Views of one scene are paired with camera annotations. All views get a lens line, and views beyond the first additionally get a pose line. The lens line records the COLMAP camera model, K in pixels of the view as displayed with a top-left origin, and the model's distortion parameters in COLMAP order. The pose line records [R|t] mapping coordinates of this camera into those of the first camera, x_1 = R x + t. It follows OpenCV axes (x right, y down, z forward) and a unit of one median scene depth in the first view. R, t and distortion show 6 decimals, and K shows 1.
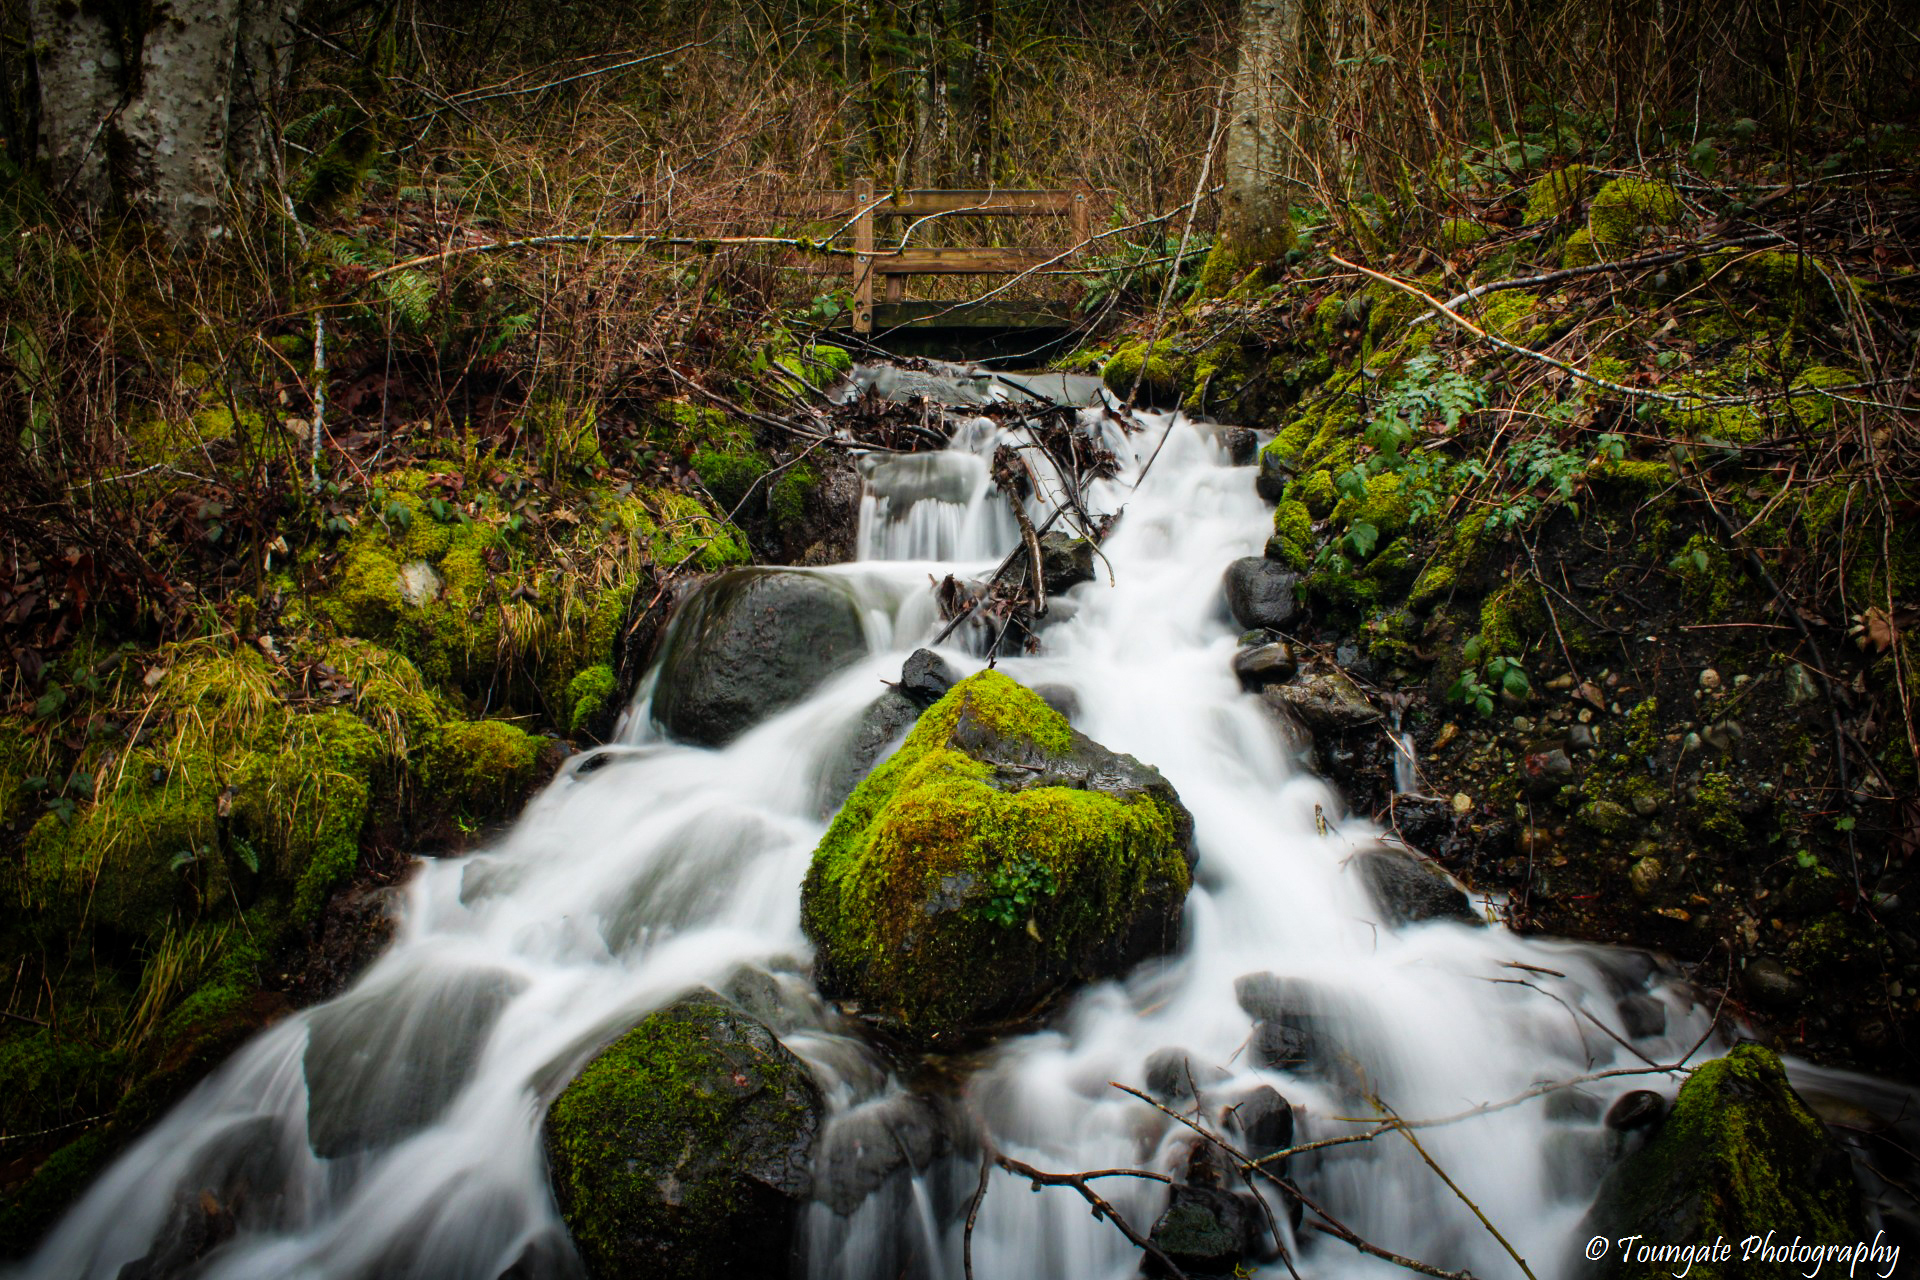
lens RADIAL K [[1616.4, 0, 960.0], [0, 1616.4, 640.0], [0, 0, 1]] dist [-0.181678, 0.172214]
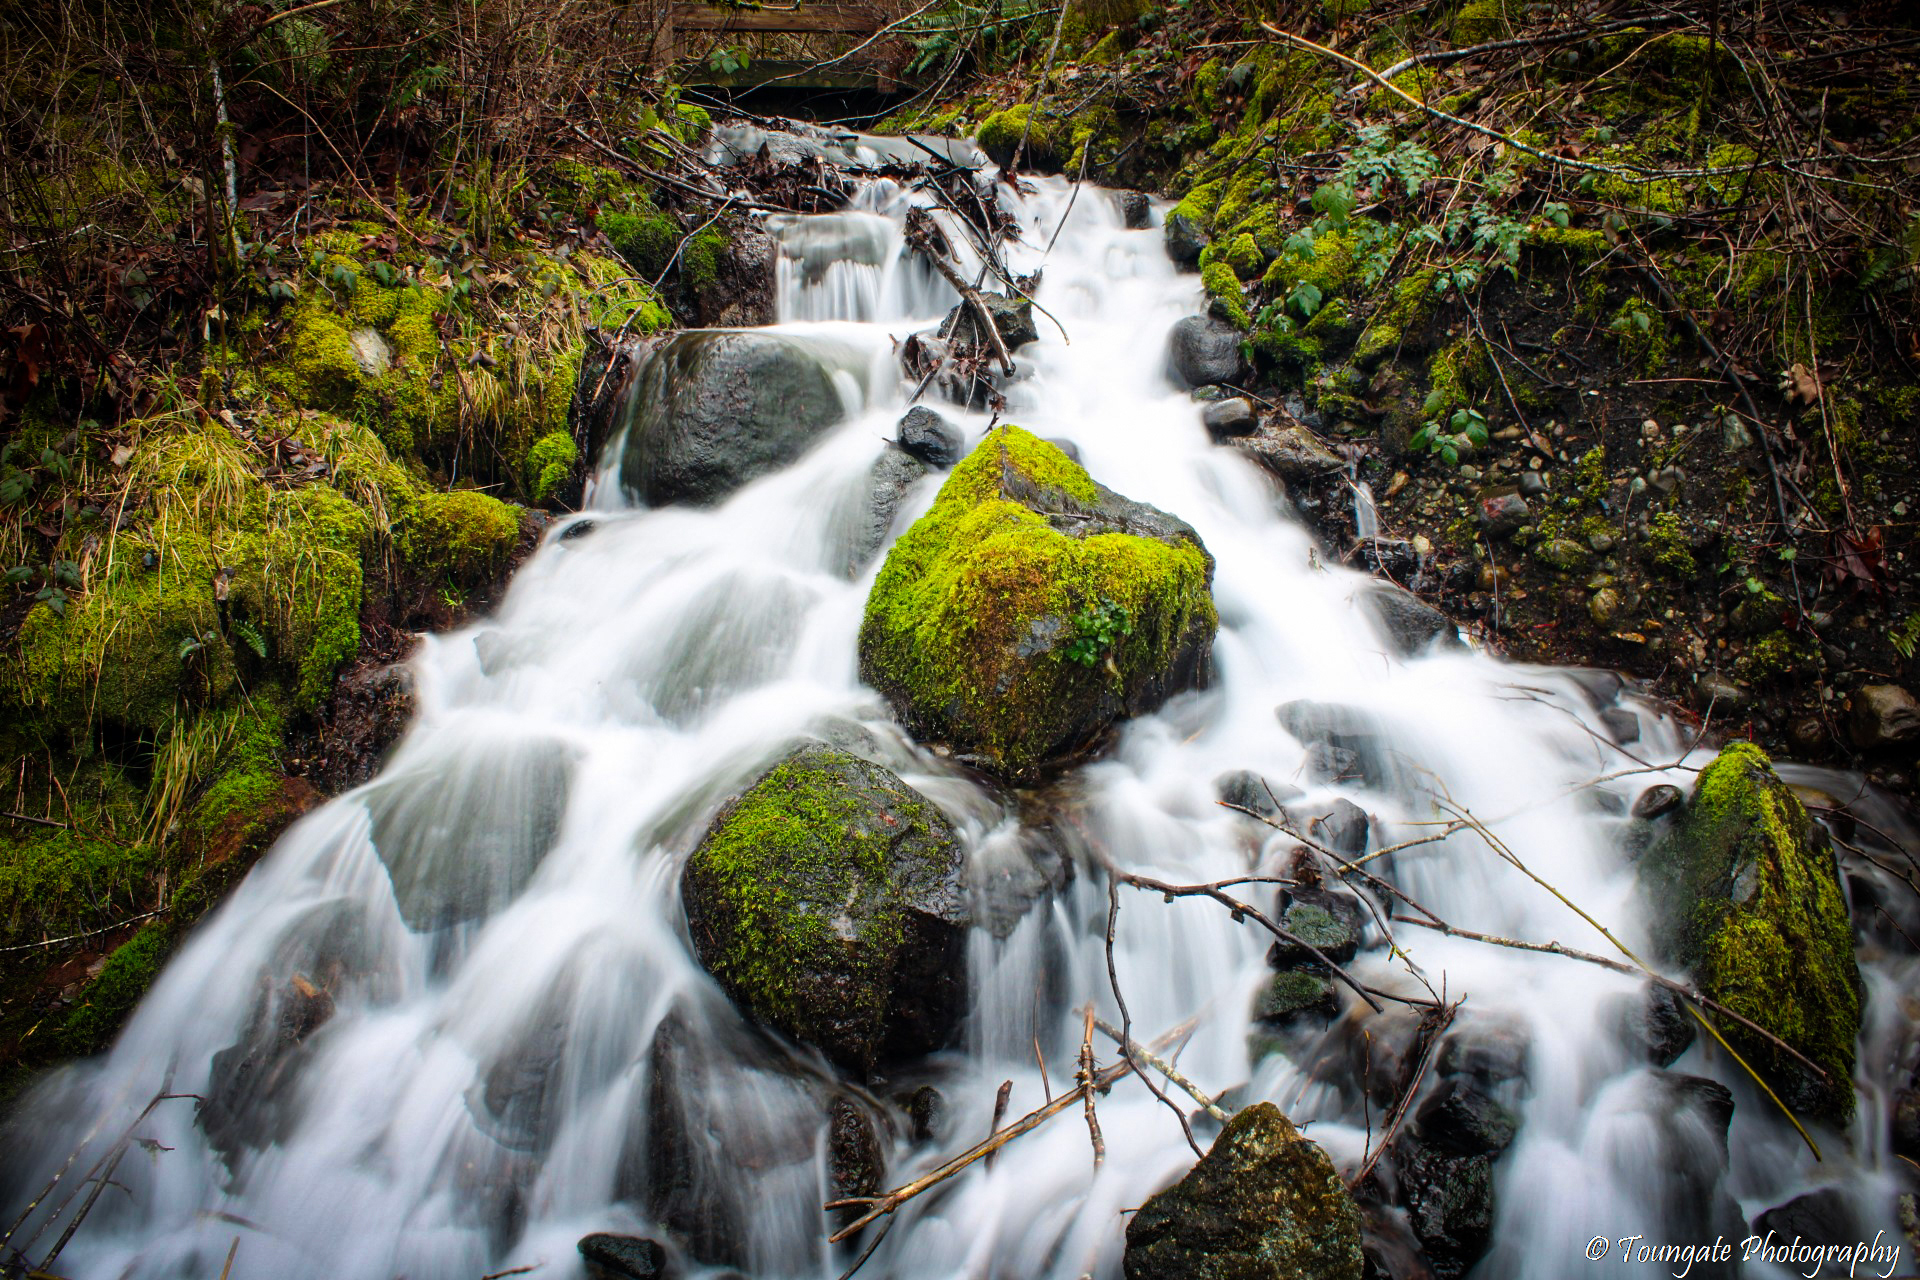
lens RADIAL K [[1616.4, 0, 960.0], [0, 1616.4, 640.0], [0, 0, 1]] dist [-0.181678, 0.172214]
pose [[0.982773, -0.040105, 0.180414, -0.195085], [0.014140, 0.989627, 0.142963, 0.006741], [-0.184276, -0.137949, 0.973146, -0.014099]]
